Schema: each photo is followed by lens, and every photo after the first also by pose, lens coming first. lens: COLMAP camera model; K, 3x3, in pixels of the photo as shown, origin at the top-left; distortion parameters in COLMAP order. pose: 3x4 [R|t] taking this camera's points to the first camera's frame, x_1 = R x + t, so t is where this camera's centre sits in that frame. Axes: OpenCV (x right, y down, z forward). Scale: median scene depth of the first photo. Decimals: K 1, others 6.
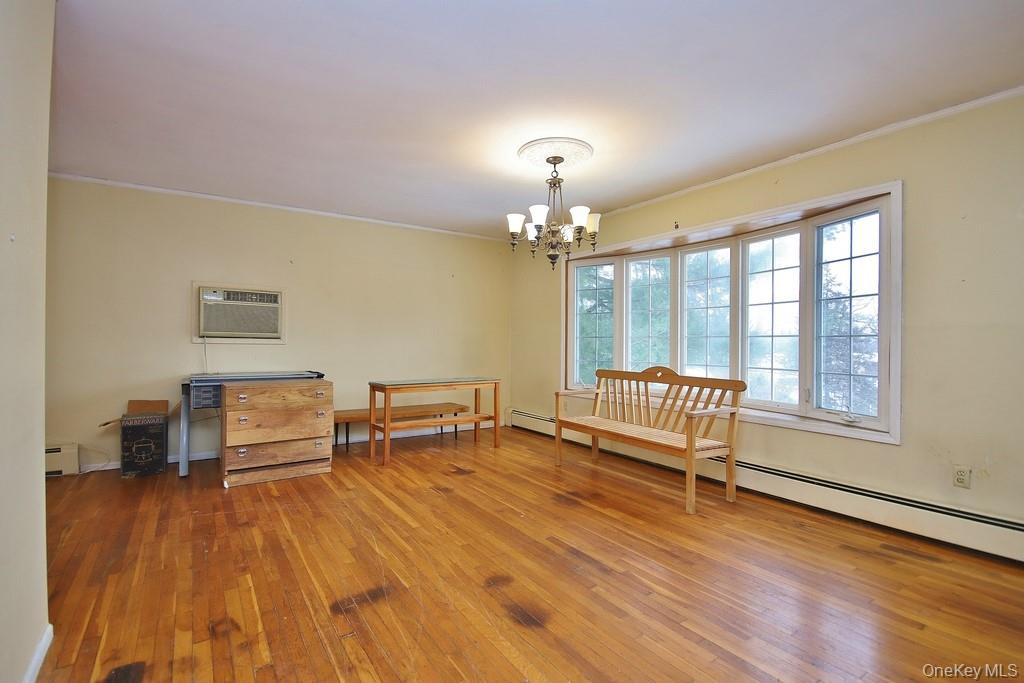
lens RADIAL K [[470.3, 0, 512.0], [0, 470.3, 341.5], [0, 0, 1]] dist [-0.003411, -0.000176]
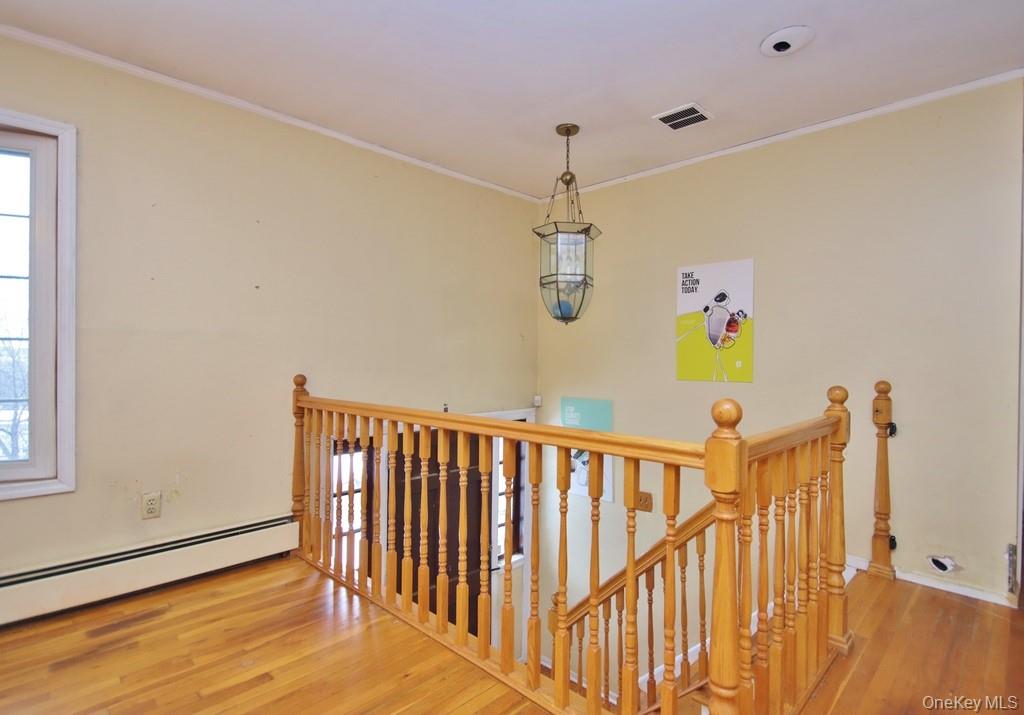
lens RADIAL K [[518.9, 0, 512.0], [0, 518.9, 357.5], [0, 0, 1]] dist [-0.001087, -0.000901]
pose [[-0.205102, -0.008507, 0.978704, -0.089949], [-0.008205, 0.999942, 0.006973, 0.001089], [-0.978706, -0.006600, -0.205160, 0.425483]]
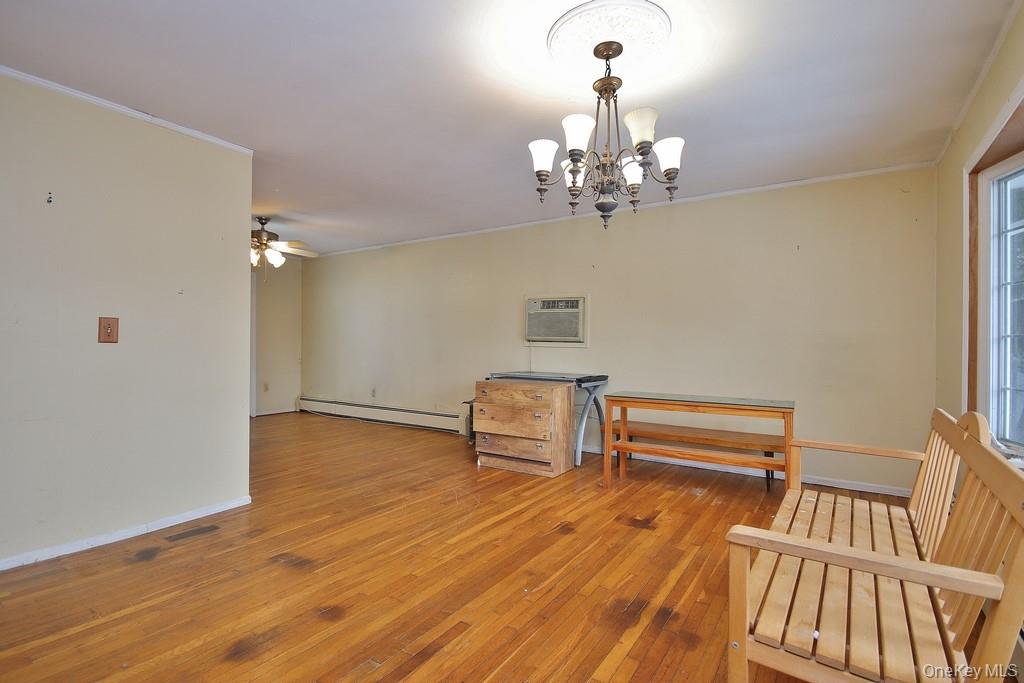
lens RADIAL K [[492.8, 0, 518.1], [0, 492.8, 342.3], [0, 0, 1]] dist [0.000036, -0.000245]
pose [[0.382646, -0.005869, -0.923877, 0.624945], [-0.004820, 0.999954, -0.008348, 0.004796], [0.923883, 0.007647, 0.382599, 0.626558]]
